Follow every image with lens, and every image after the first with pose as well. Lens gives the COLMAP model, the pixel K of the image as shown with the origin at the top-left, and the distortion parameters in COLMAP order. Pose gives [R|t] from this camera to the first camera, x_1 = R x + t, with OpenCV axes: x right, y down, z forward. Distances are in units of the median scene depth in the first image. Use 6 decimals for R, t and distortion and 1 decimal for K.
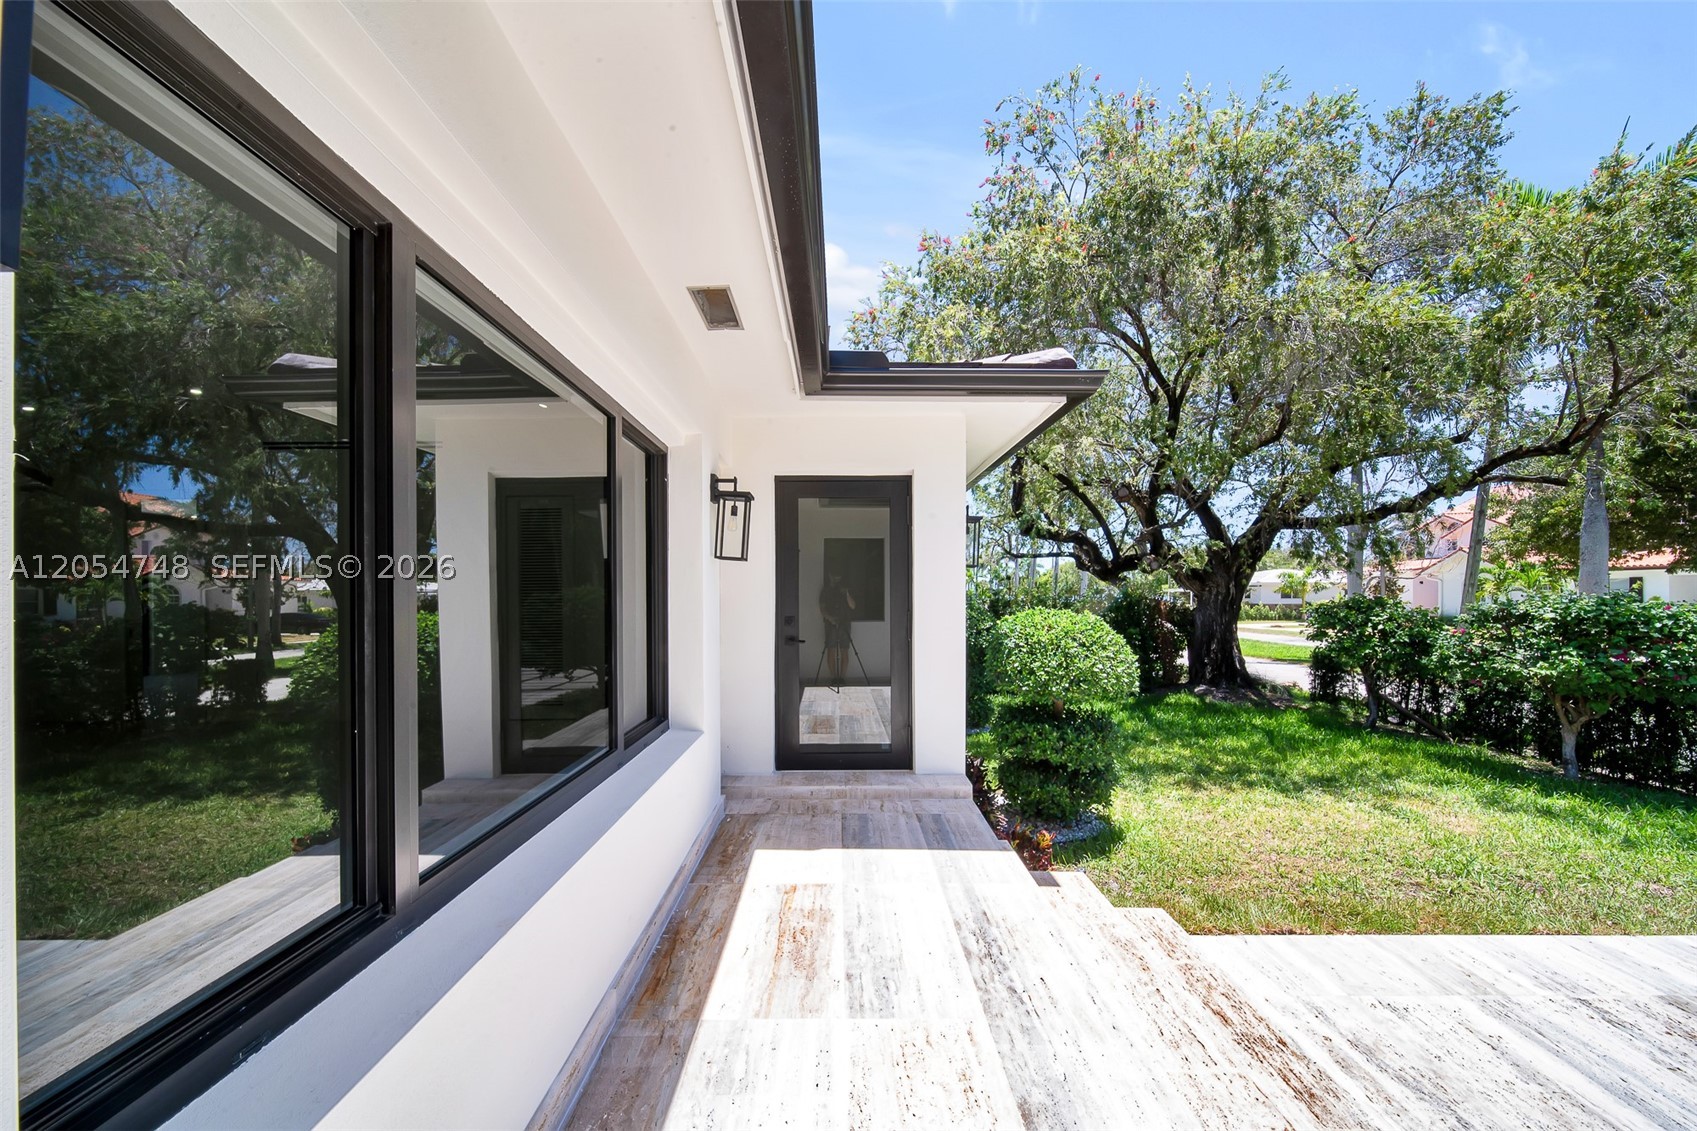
lens RADIAL K [[617.3, 0, 847.3], [0, 617.3, 576.9], [0, 0, 1]] dist [-0.000505, -0.002755]
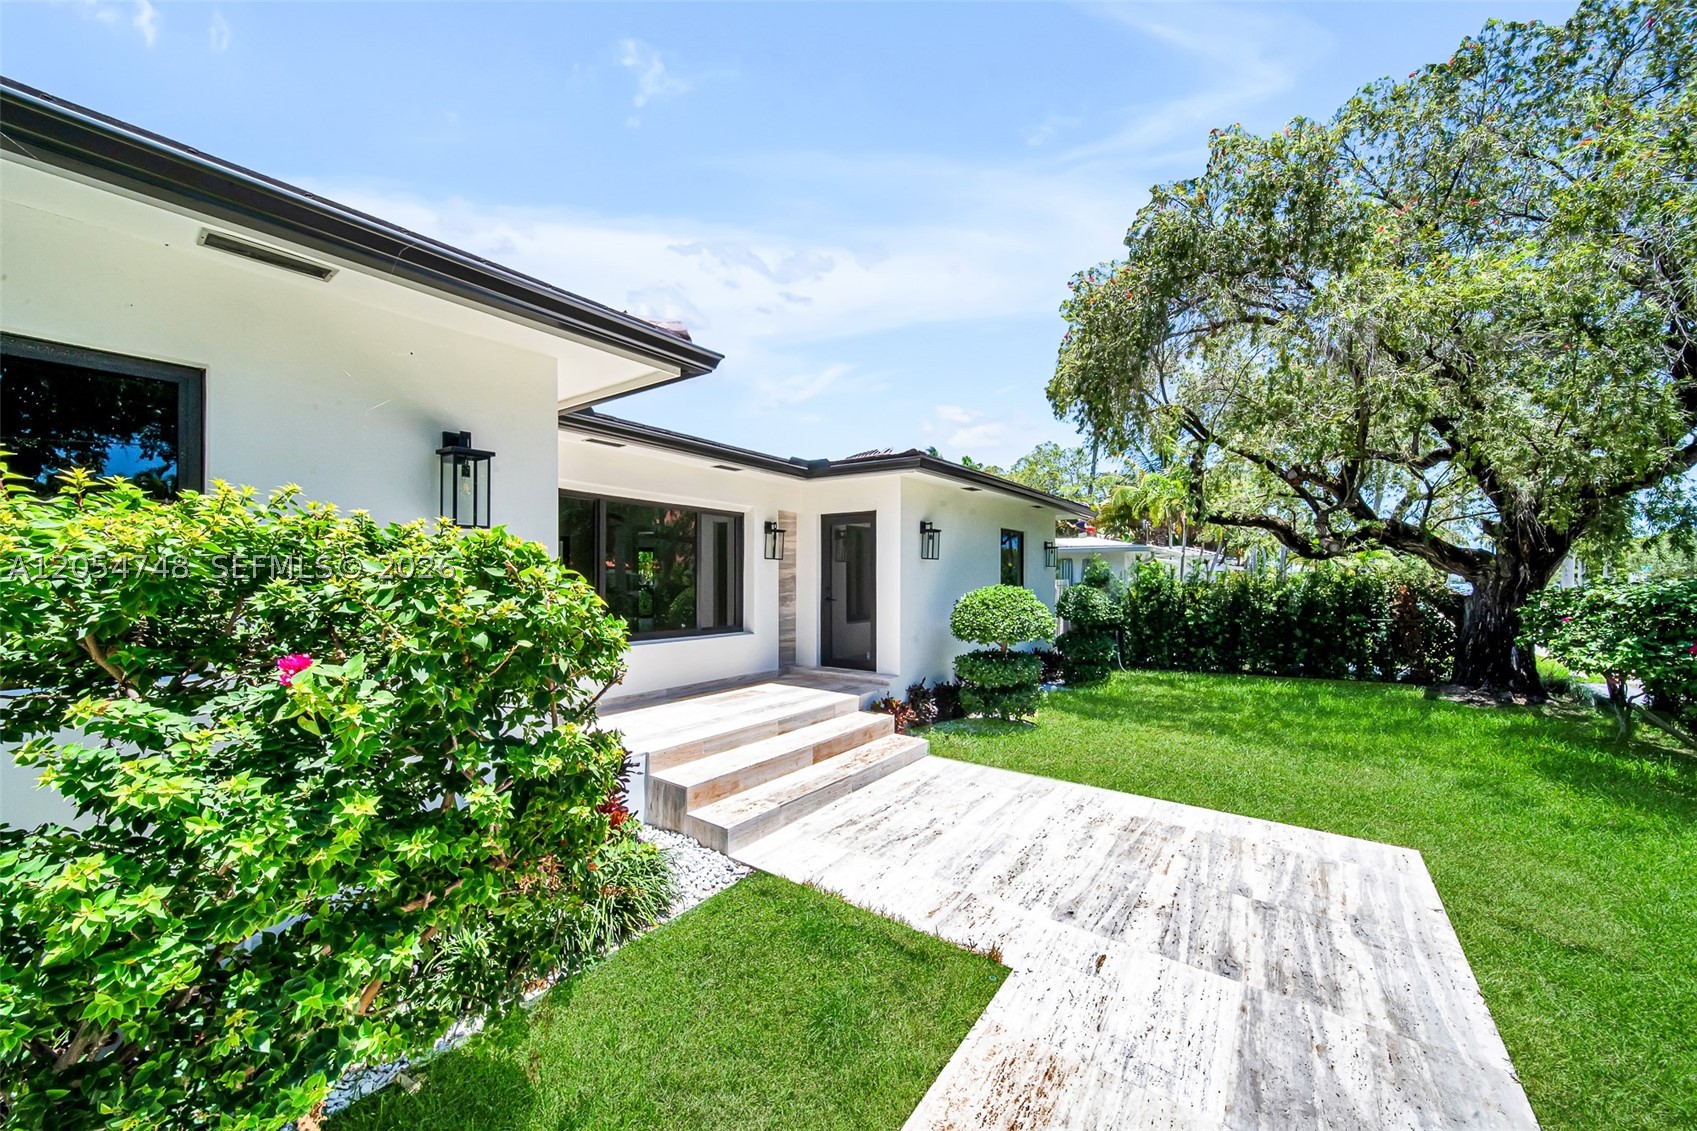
lens RADIAL K [[617.3, 0, 847.3], [0, 617.3, 576.9], [0, 0, 1]] dist [-0.000505, -0.002755]
pose [[0.800248, 0.004200, -0.599655, 1.161204], [0.014584, 0.999543, 0.026462, -0.015289], [0.599492, -0.029921, 0.799821, -0.537612]]
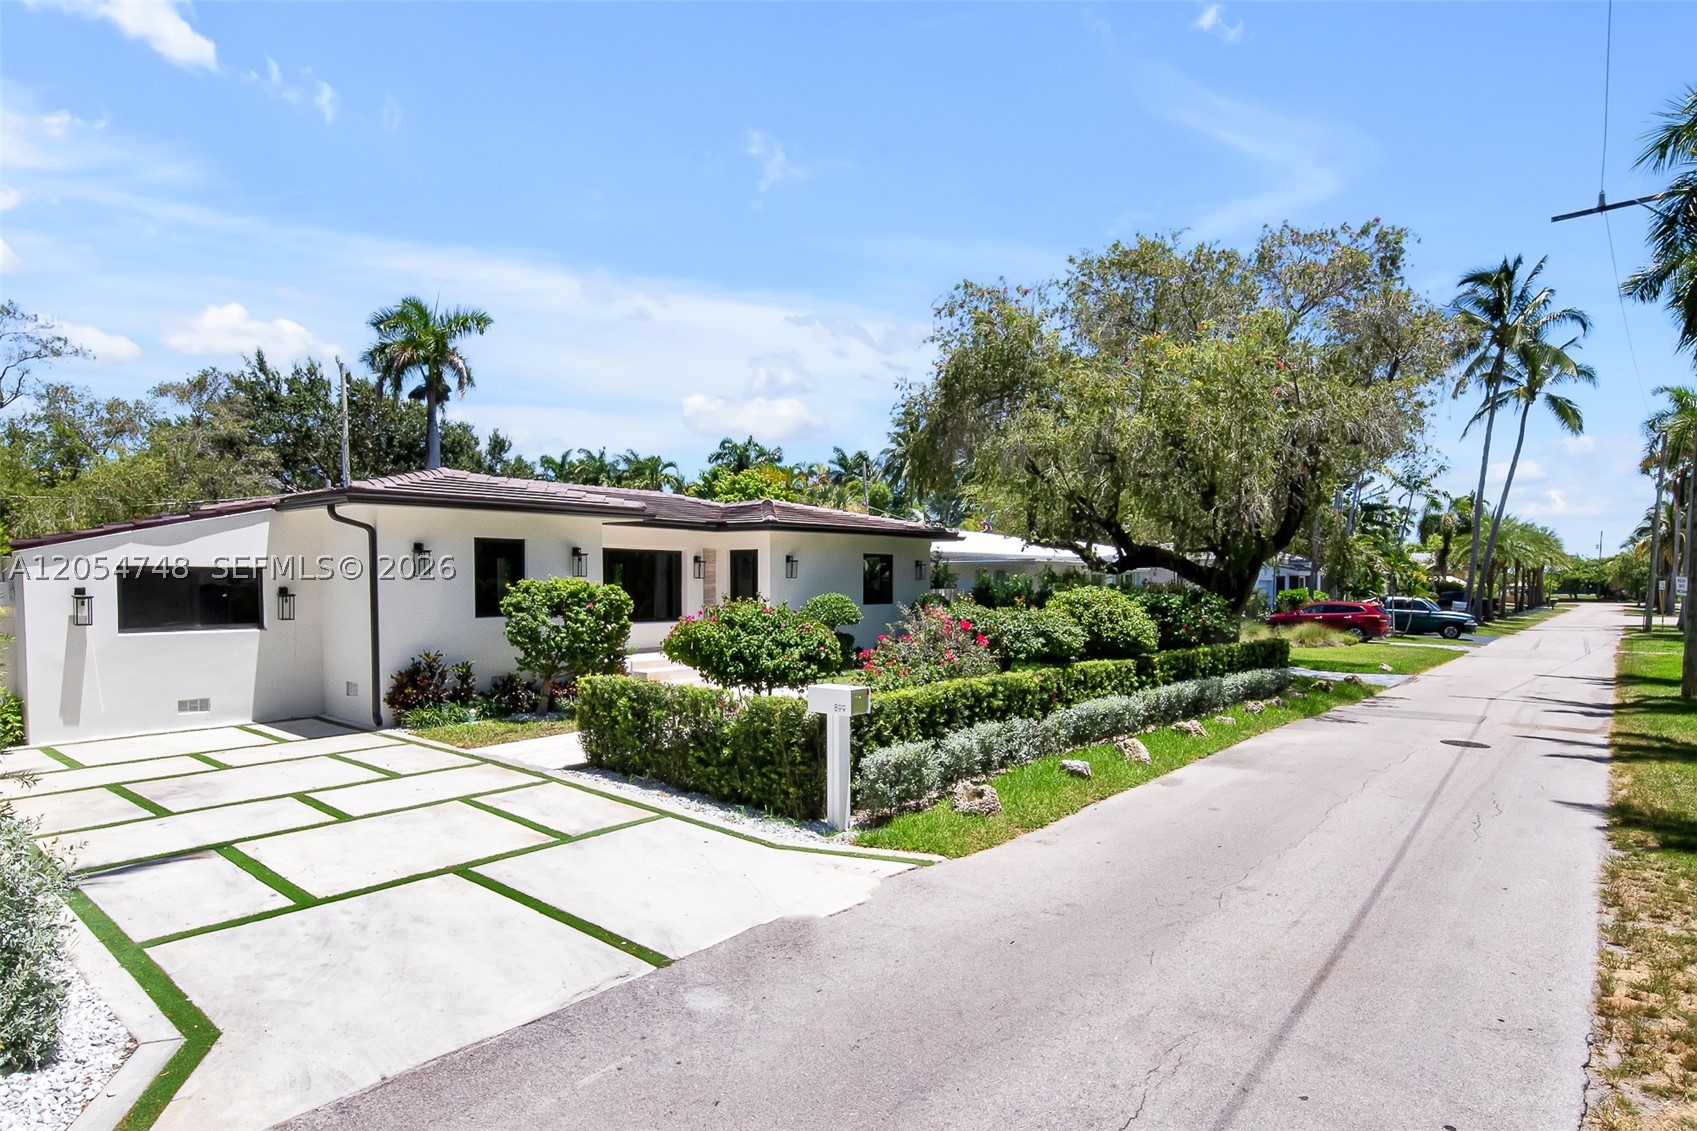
lens RADIAL K [[930.0, 0, 832.8], [0, 930.0, 617.7], [0, 0, 1]] dist [0.000646, -0.000115]
pose [[0.755696, 0.029160, -0.654273, 3.527304], [0.017940, 0.997712, 0.065189, -0.119832], [0.654677, -0.061001, 0.753443, -2.348643]]
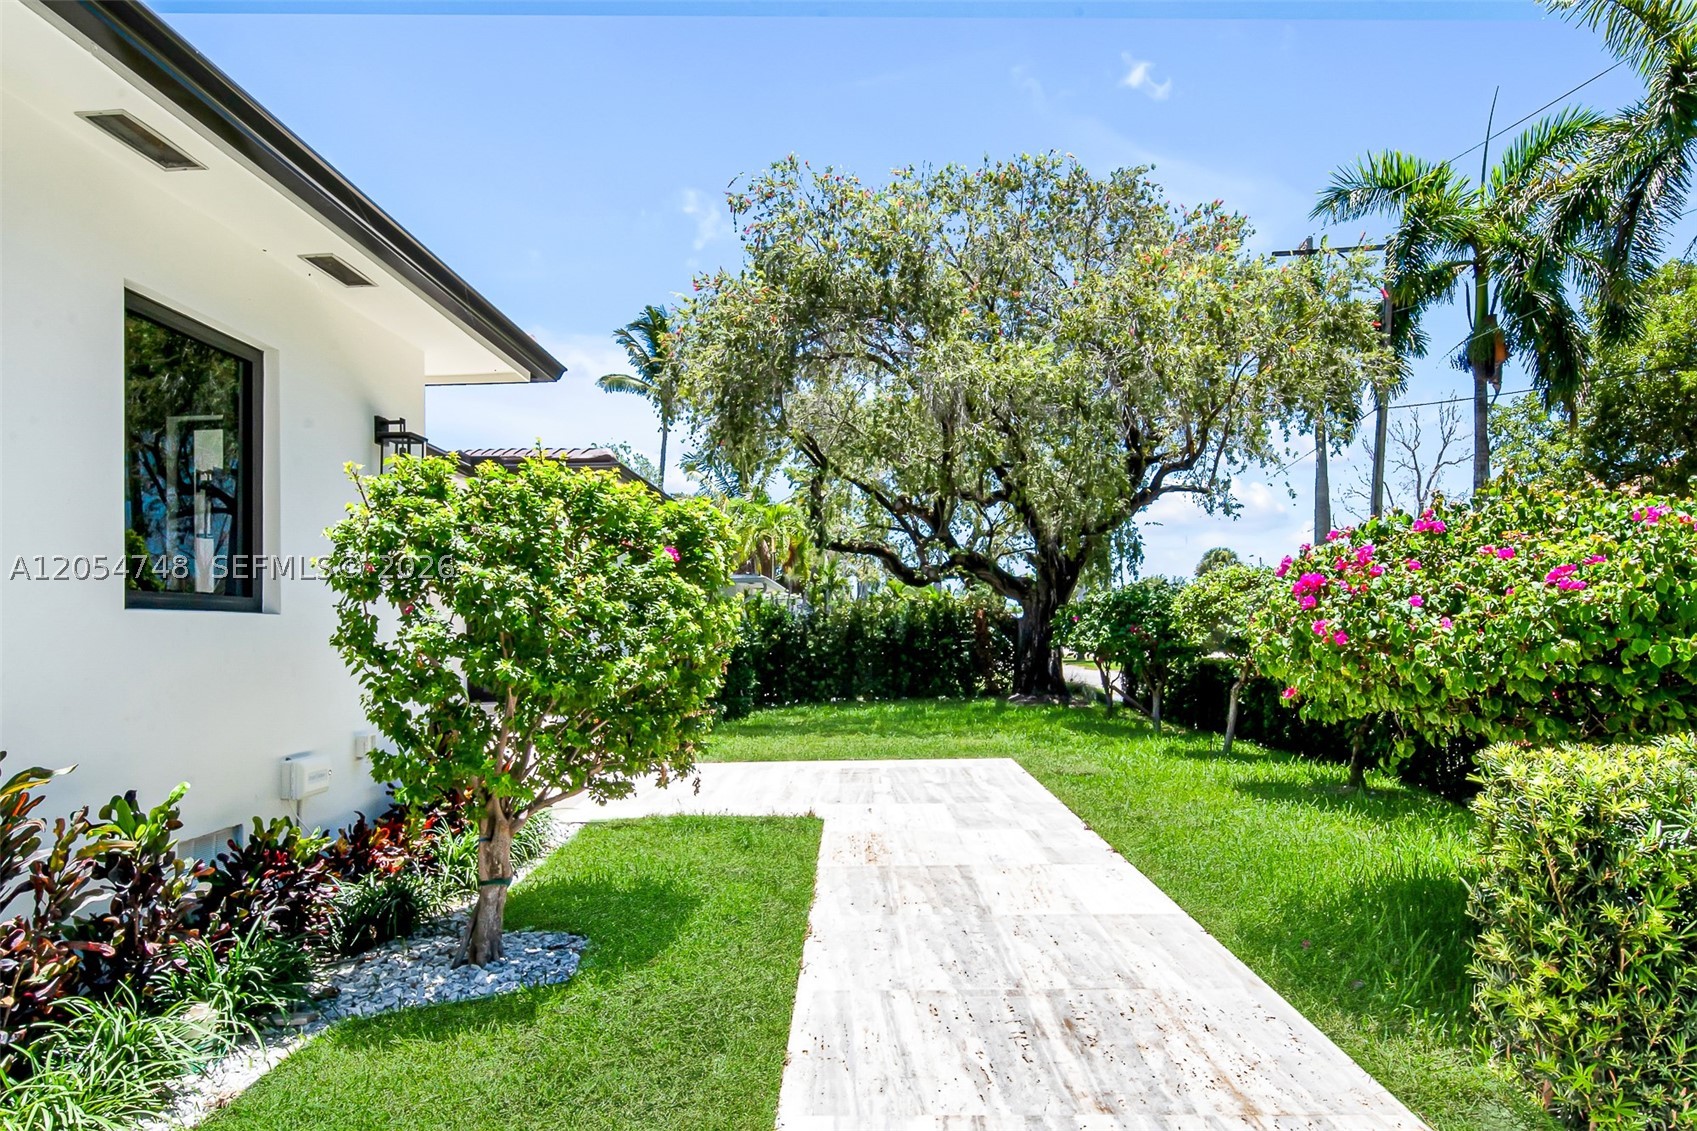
lens RADIAL K [[922.0, 0, 833.0], [0, 922.0, 614.0], [0, 0, 1]] dist [0.001614, -0.000706]
pose [[0.998765, -0.024455, -0.043249, 0.983720], [0.024816, 0.999661, 0.007831, 0.093266], [0.043043, -0.008895, 0.999034, -1.430752]]
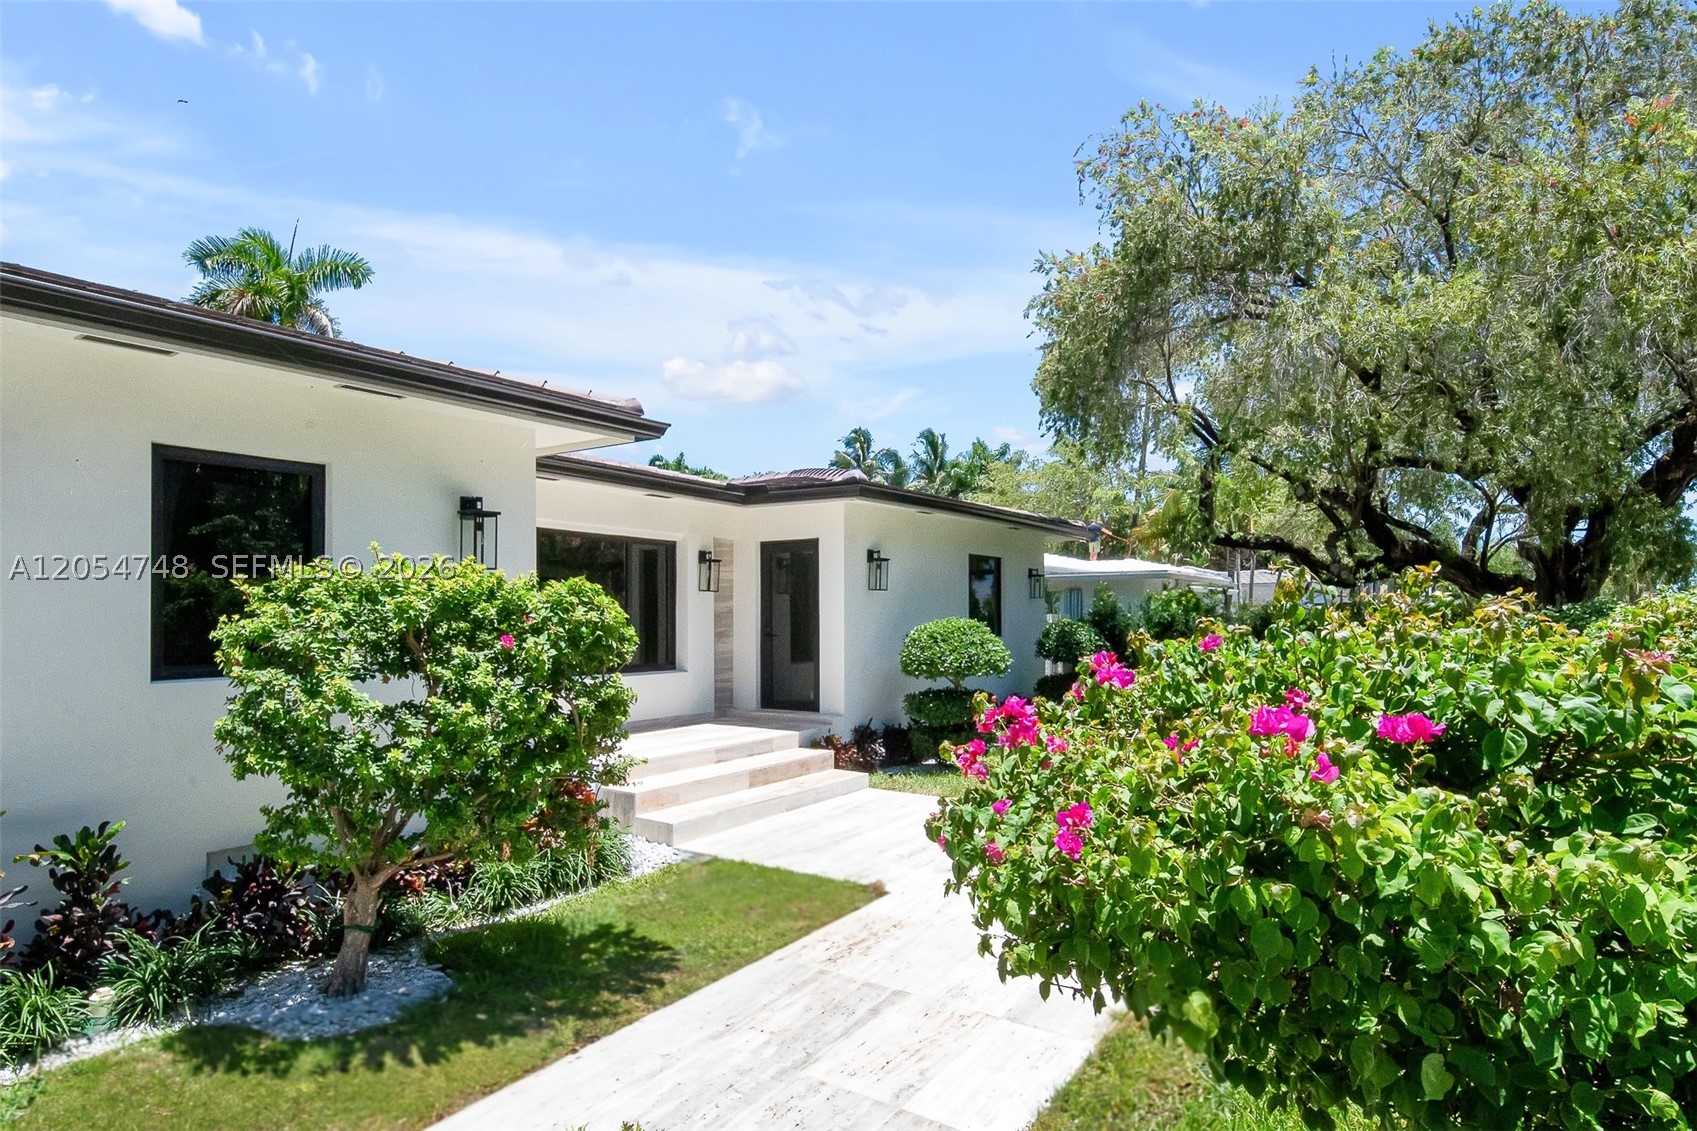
lens RADIAL K [[922.0, 0, 833.0], [0, 922.0, 614.0], [0, 0, 1]] dist [0.001614, -0.000706]
pose [[0.812681, -0.001975, -0.582706, 1.651846], [0.019940, 0.999503, 0.024421, -0.015008], [0.582368, -0.031466, 0.812316, -1.074036]]
